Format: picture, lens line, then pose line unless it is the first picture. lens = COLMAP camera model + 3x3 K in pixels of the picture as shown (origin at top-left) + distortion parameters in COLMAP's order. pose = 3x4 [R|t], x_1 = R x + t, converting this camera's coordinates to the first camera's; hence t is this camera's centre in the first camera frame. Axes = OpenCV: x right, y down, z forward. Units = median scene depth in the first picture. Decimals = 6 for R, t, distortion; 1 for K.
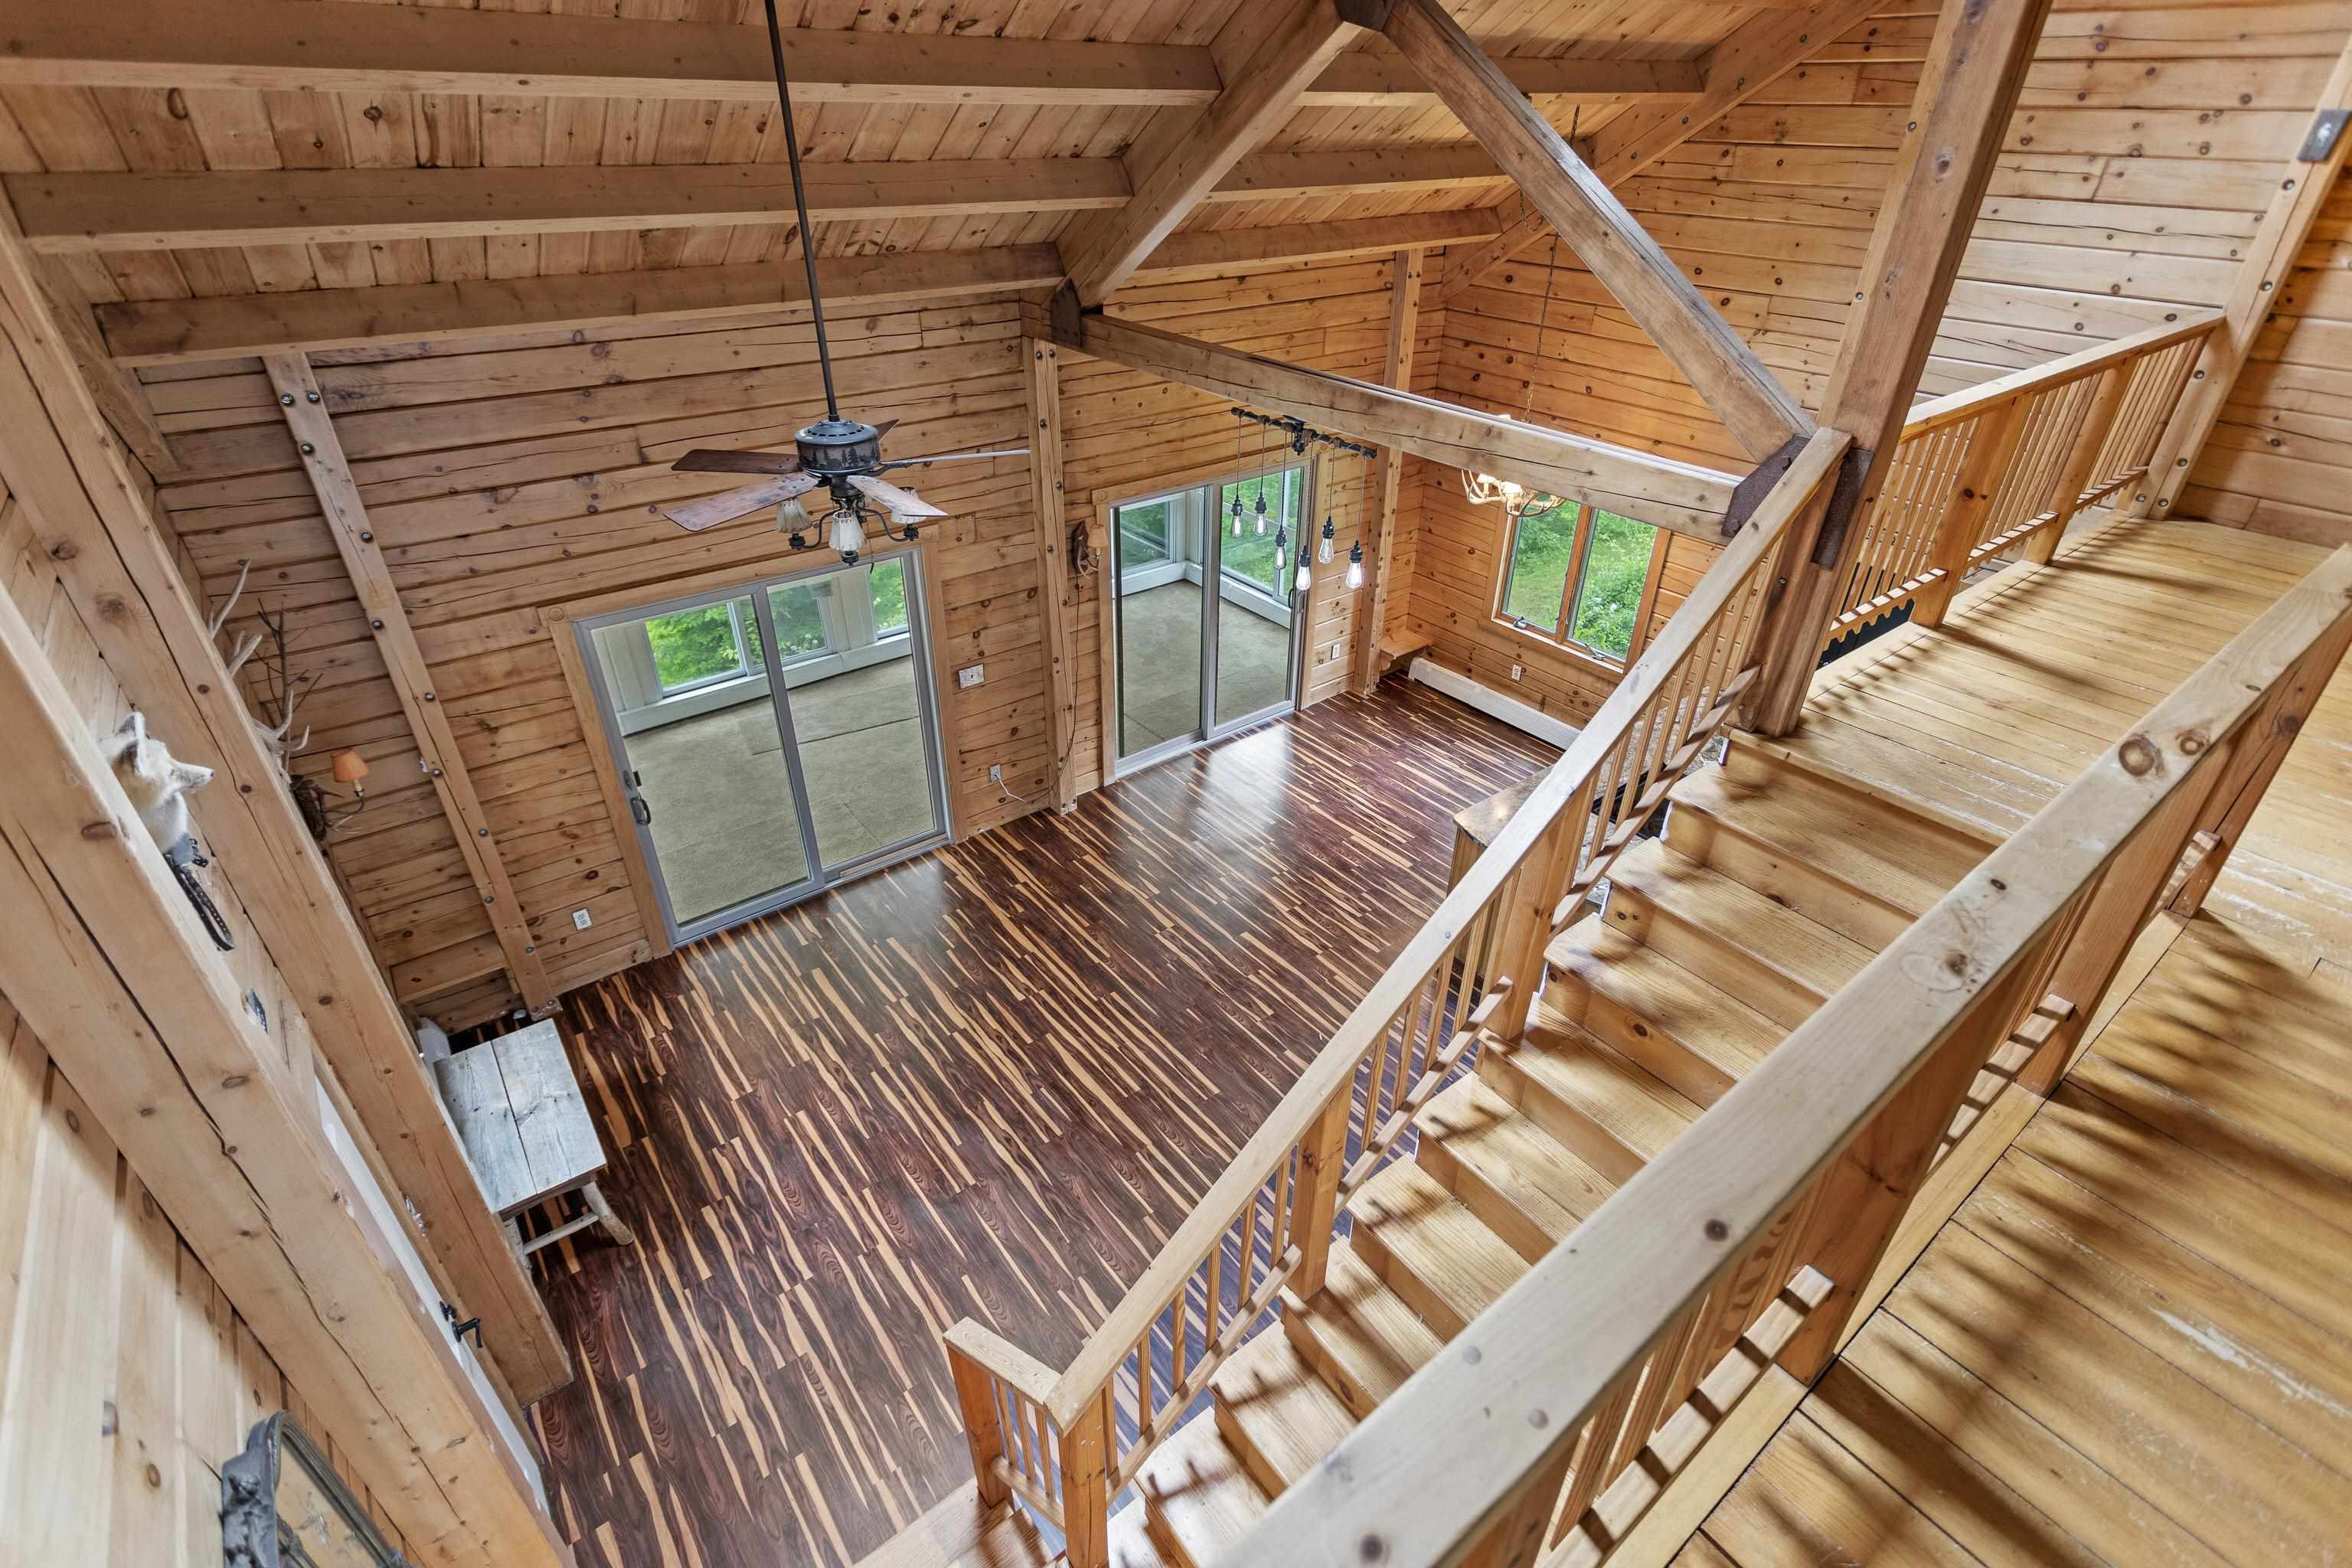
lens RADIAL K [[1113.1, 0, 1194.1], [0, 1113.1, 772.0], [0, 0, 1]] dist [0.001027, 0.000738]
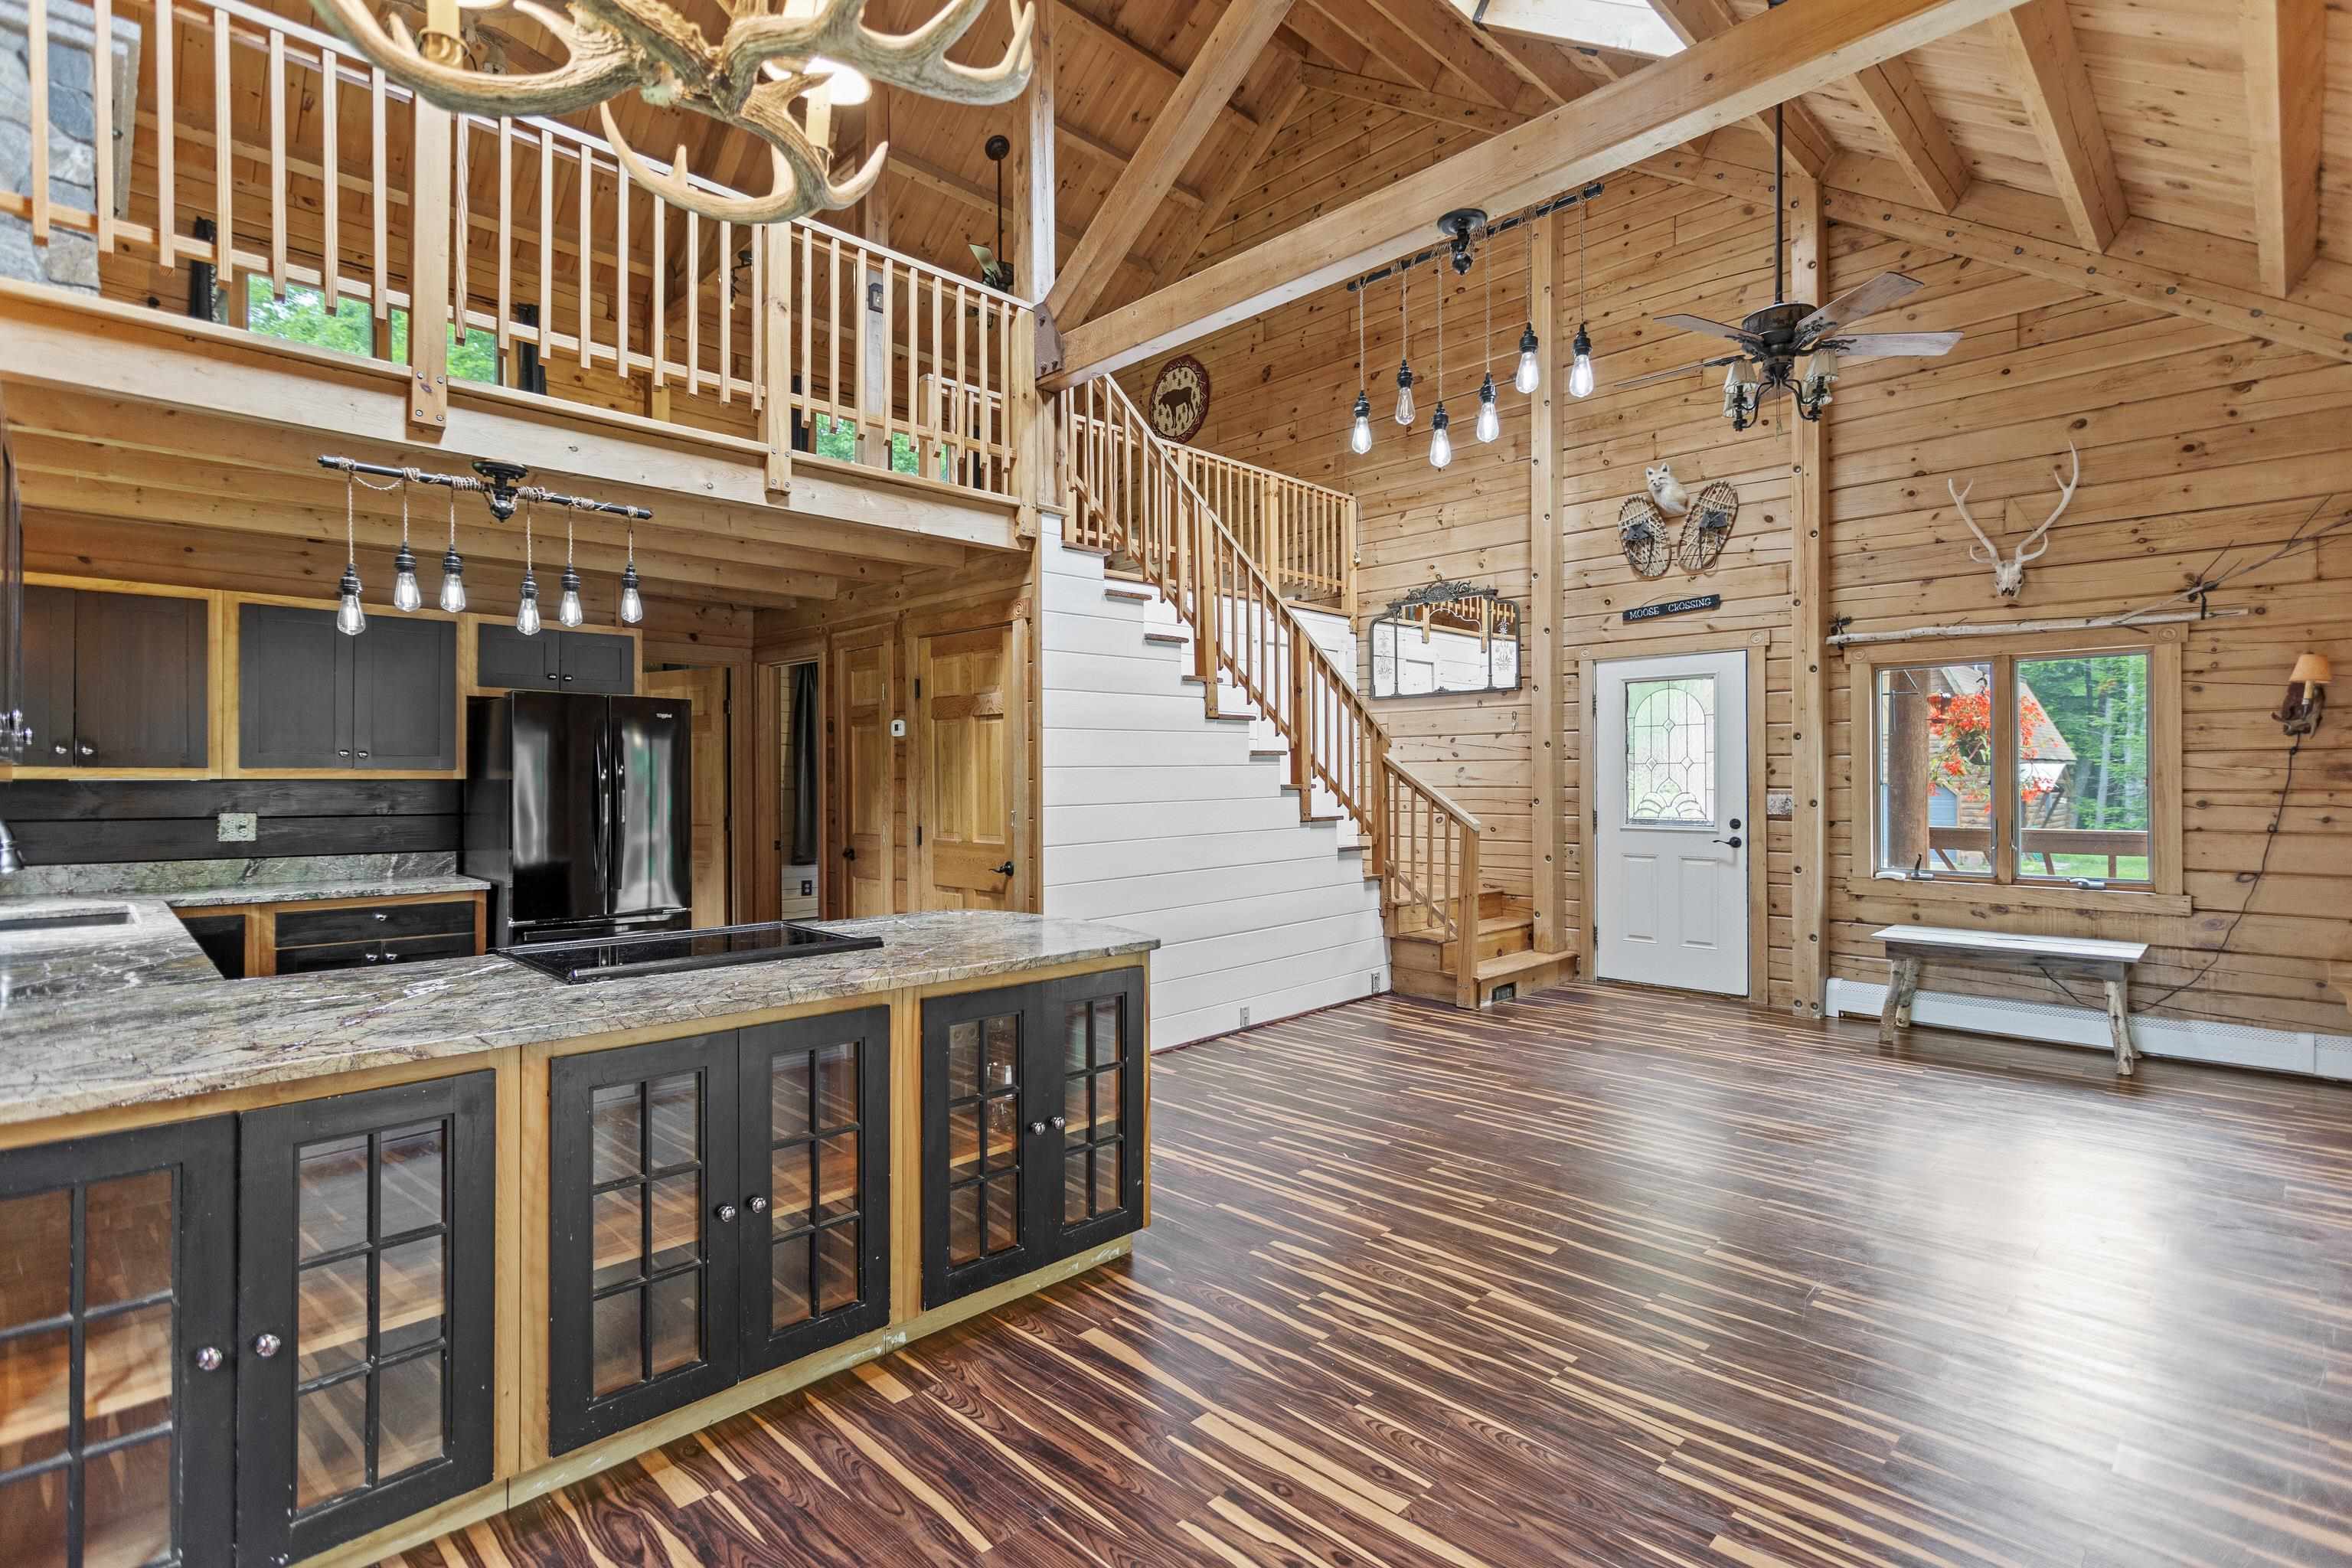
lens RADIAL K [[1113.1, 0, 1186.8], [0, 1113.1, 776.1], [0, 0, 1]] dist [0.001027, 0.000738]
pose [[-0.992310, -0.006266, -0.123619, 0.282122], [-0.069765, 0.853279, 0.516766, -0.286603], [0.102243, 0.521416, -0.847155, 1.384681]]
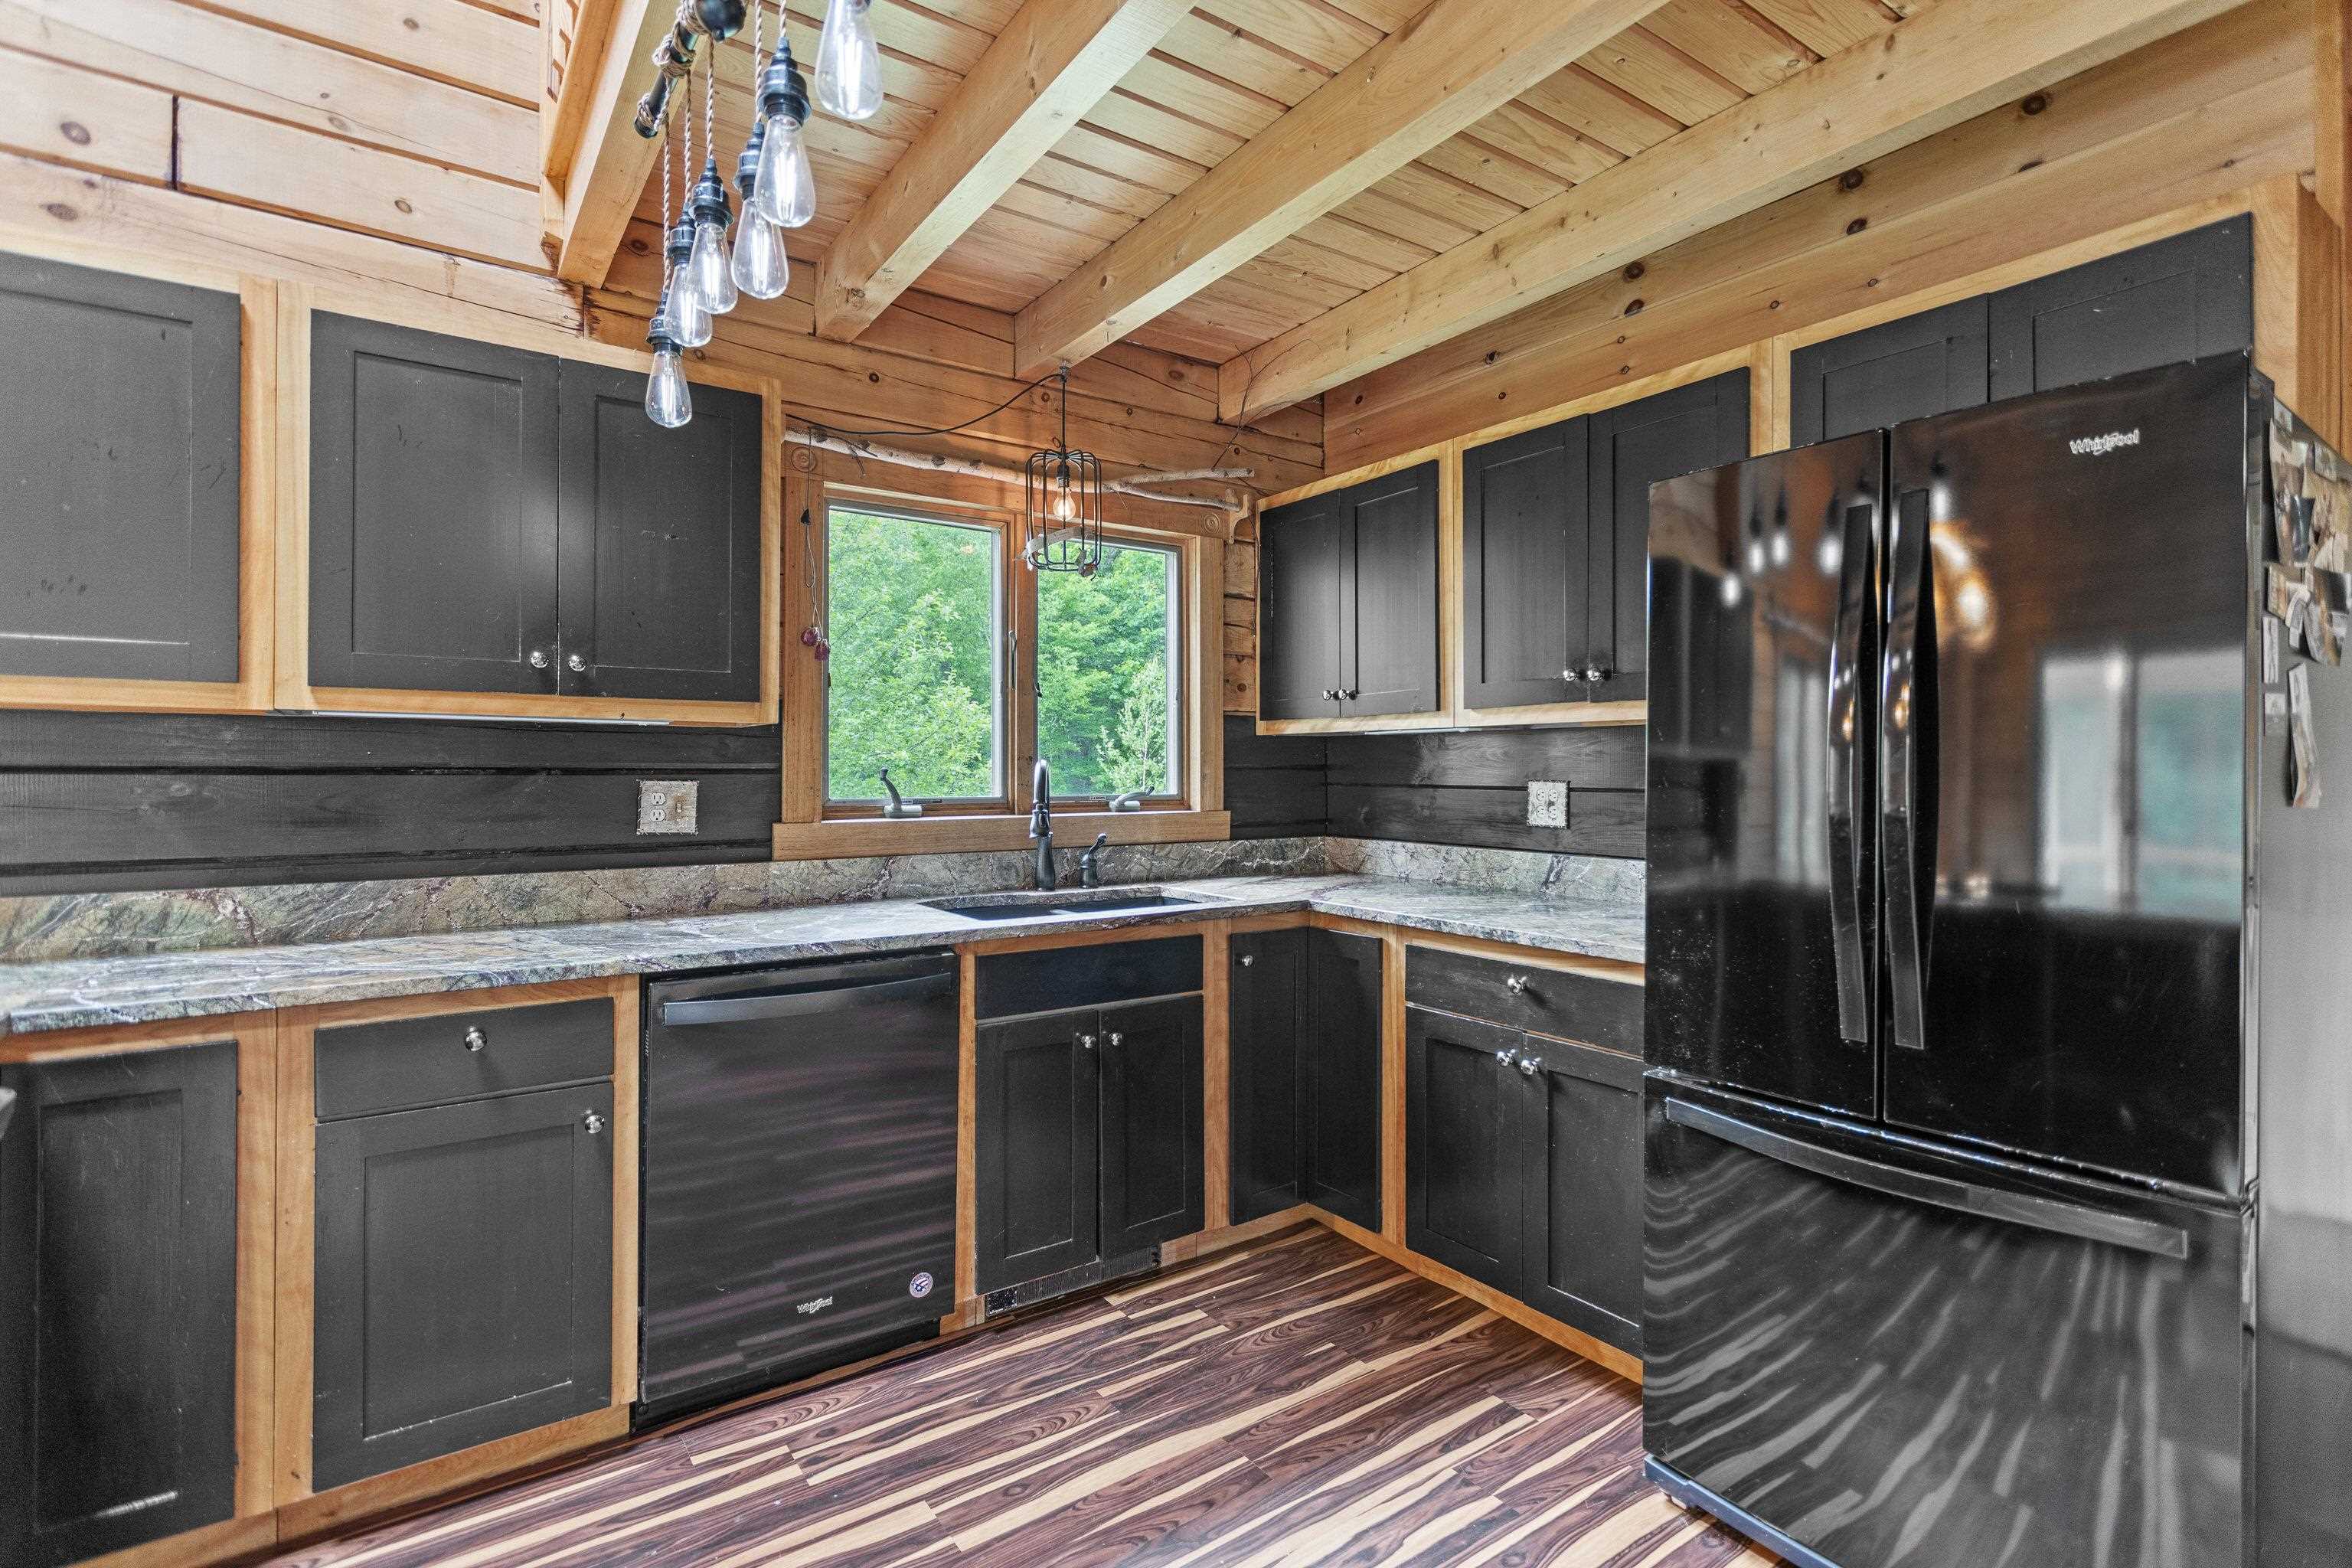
lens RADIAL K [[1113.1, 0, 1188.4], [0, 1113.1, 768.6], [0, 0, 1]] dist [0.001027, 0.000738]
pose [[0.045626, -0.005228, 0.998945, 0.336428], [0.524895, 0.850943, -0.019521, 0.105016], [-0.849943, 0.525232, 0.041569, 0.782576]]
